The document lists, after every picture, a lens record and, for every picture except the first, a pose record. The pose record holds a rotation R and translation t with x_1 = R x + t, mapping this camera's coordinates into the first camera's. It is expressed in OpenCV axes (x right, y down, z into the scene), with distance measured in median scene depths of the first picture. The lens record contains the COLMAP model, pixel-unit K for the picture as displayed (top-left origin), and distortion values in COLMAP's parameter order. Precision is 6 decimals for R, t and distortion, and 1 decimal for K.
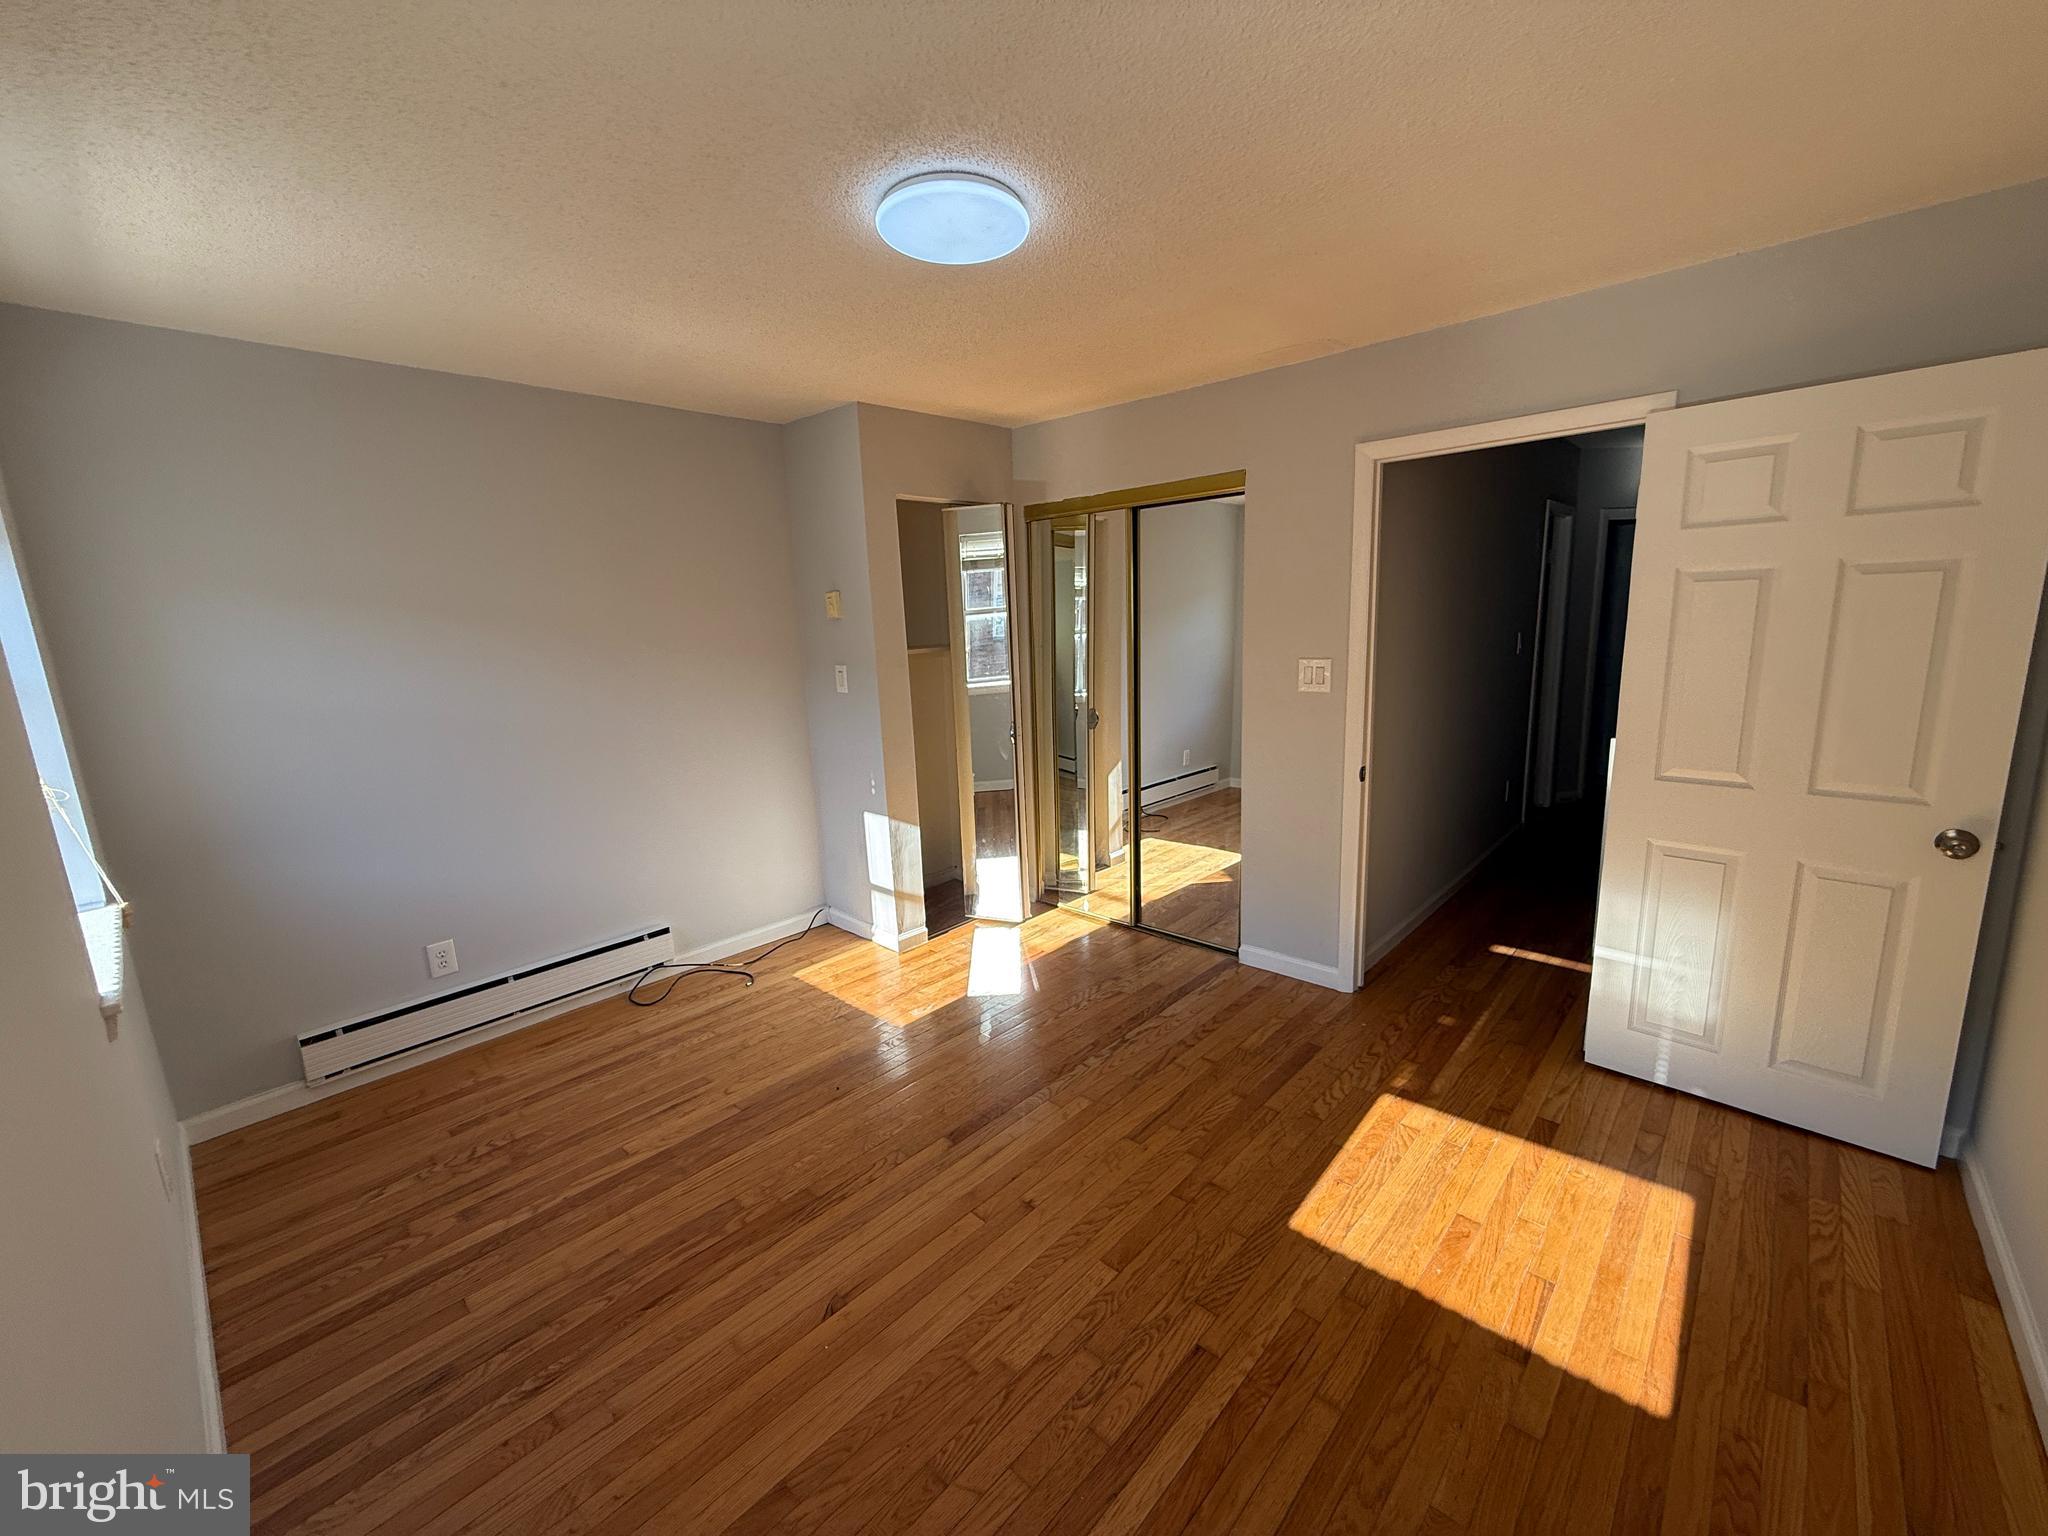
lens RADIAL K [[808.7, 0, 1021.0], [0, 808.7, 770.7], [0, 0, 1]] dist [0.002769, 0.000498]
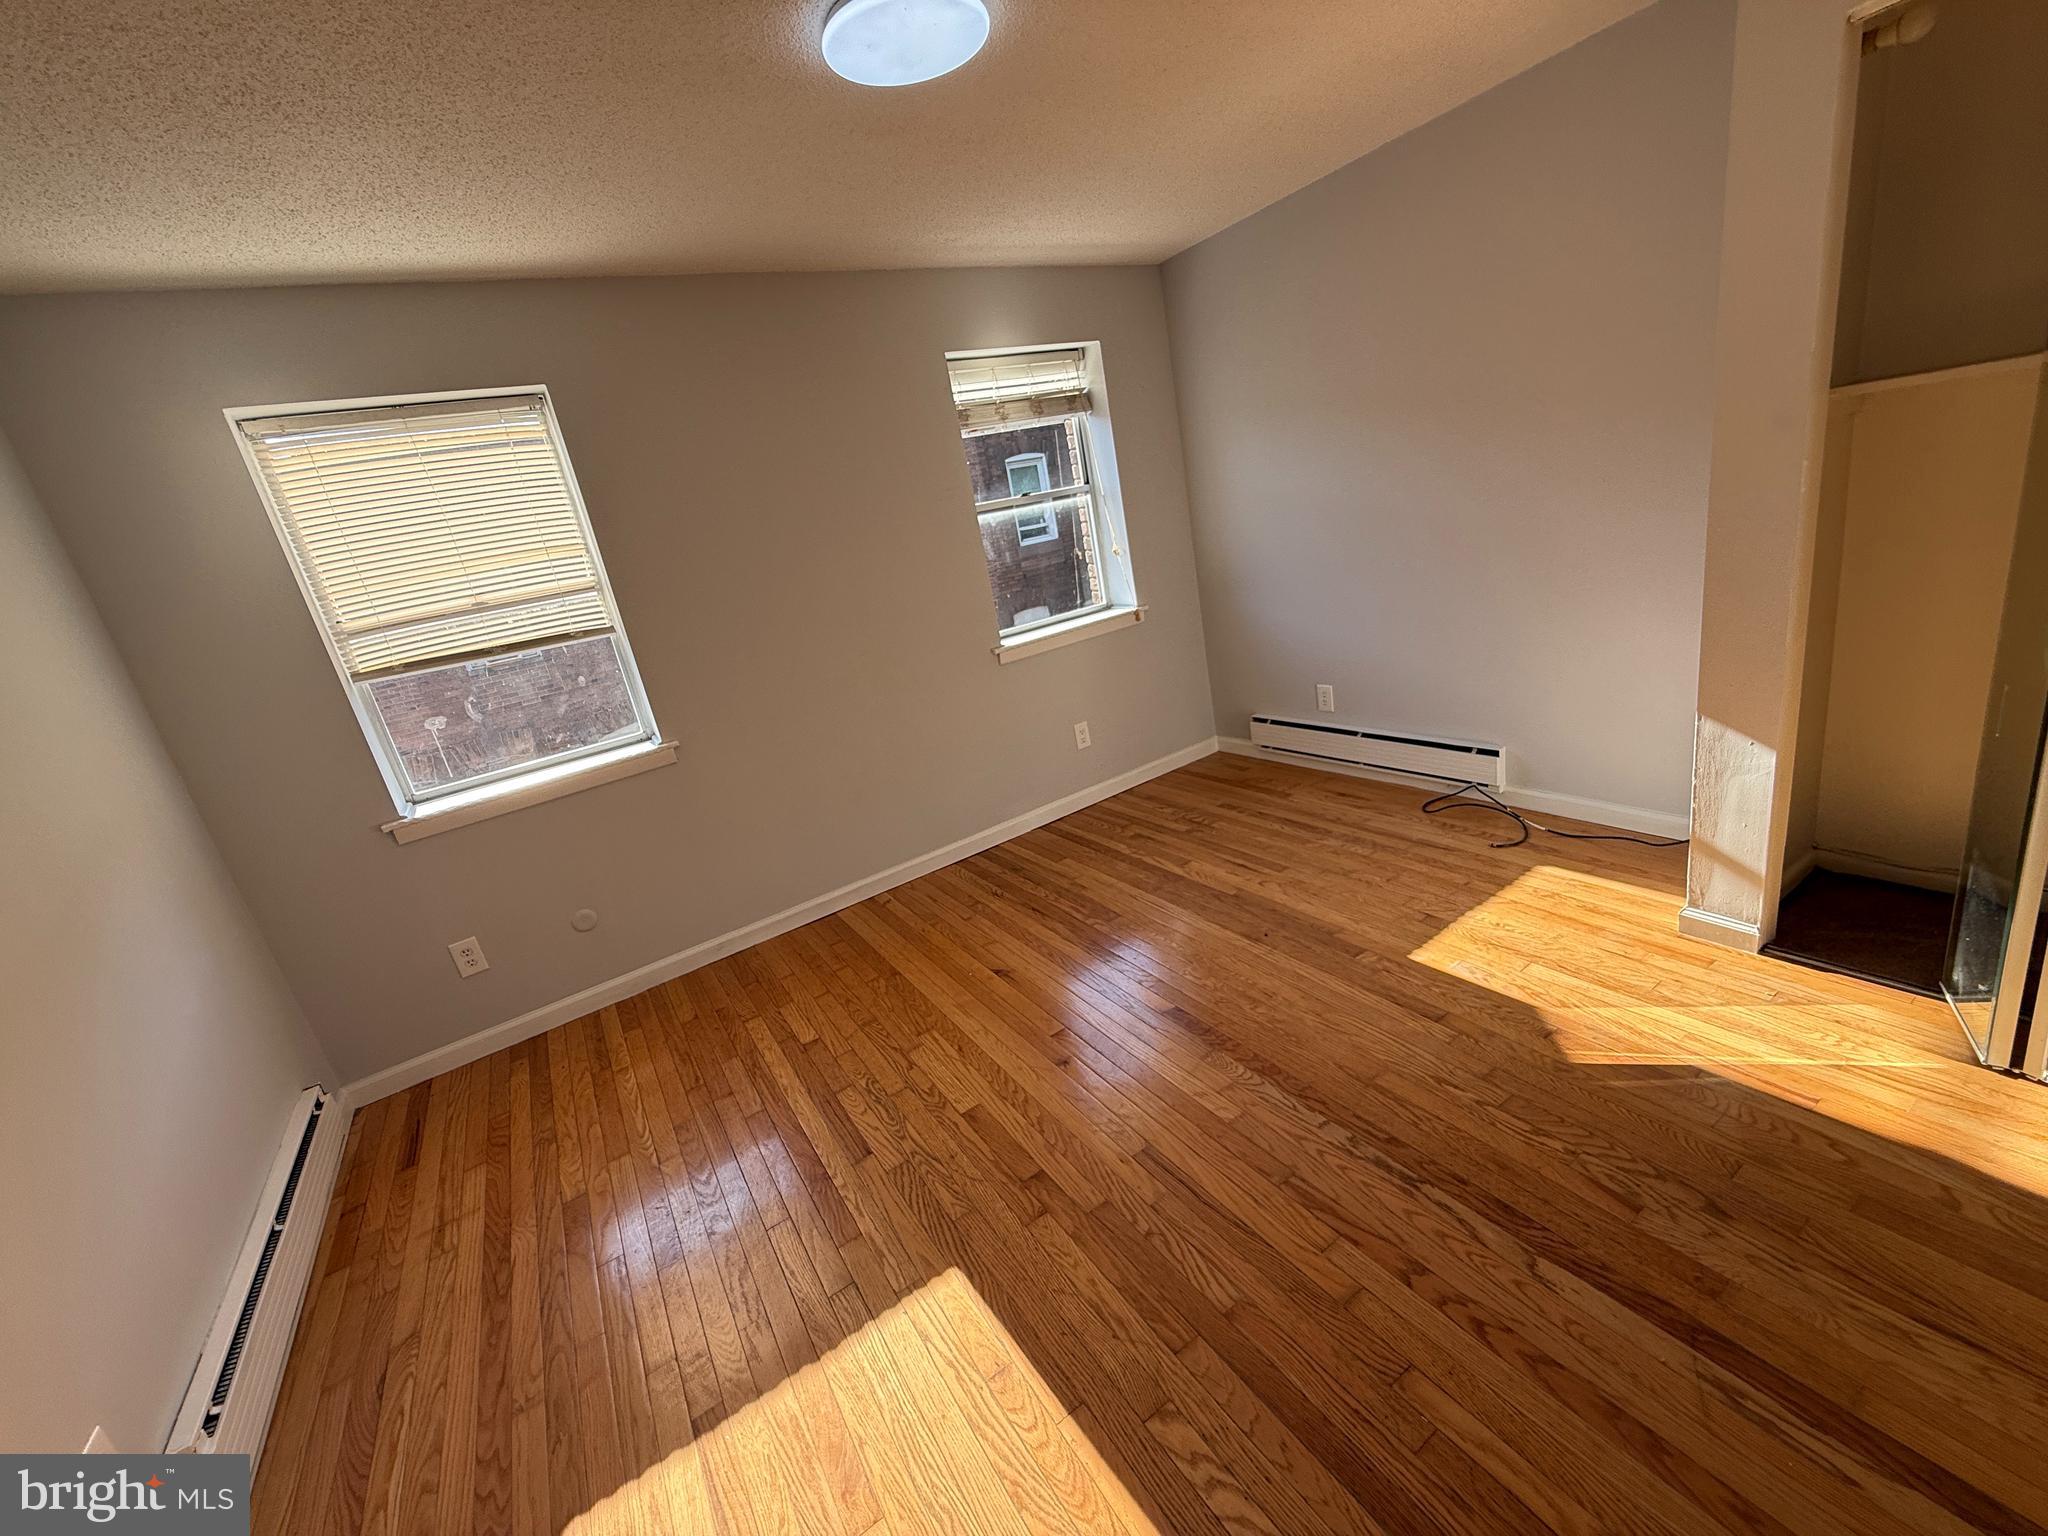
lens RADIAL K [[808.7, 0, 1021.0], [0, 808.7, 770.7], [0, 0, 1]] dist [0.002769, 0.000498]
pose [[-0.228548, 0.374861, -0.898468, 0.661674], [0.002681, 0.923134, 0.384470, -0.174628], [0.973529, 0.085461, -0.211985, 0.911907]]
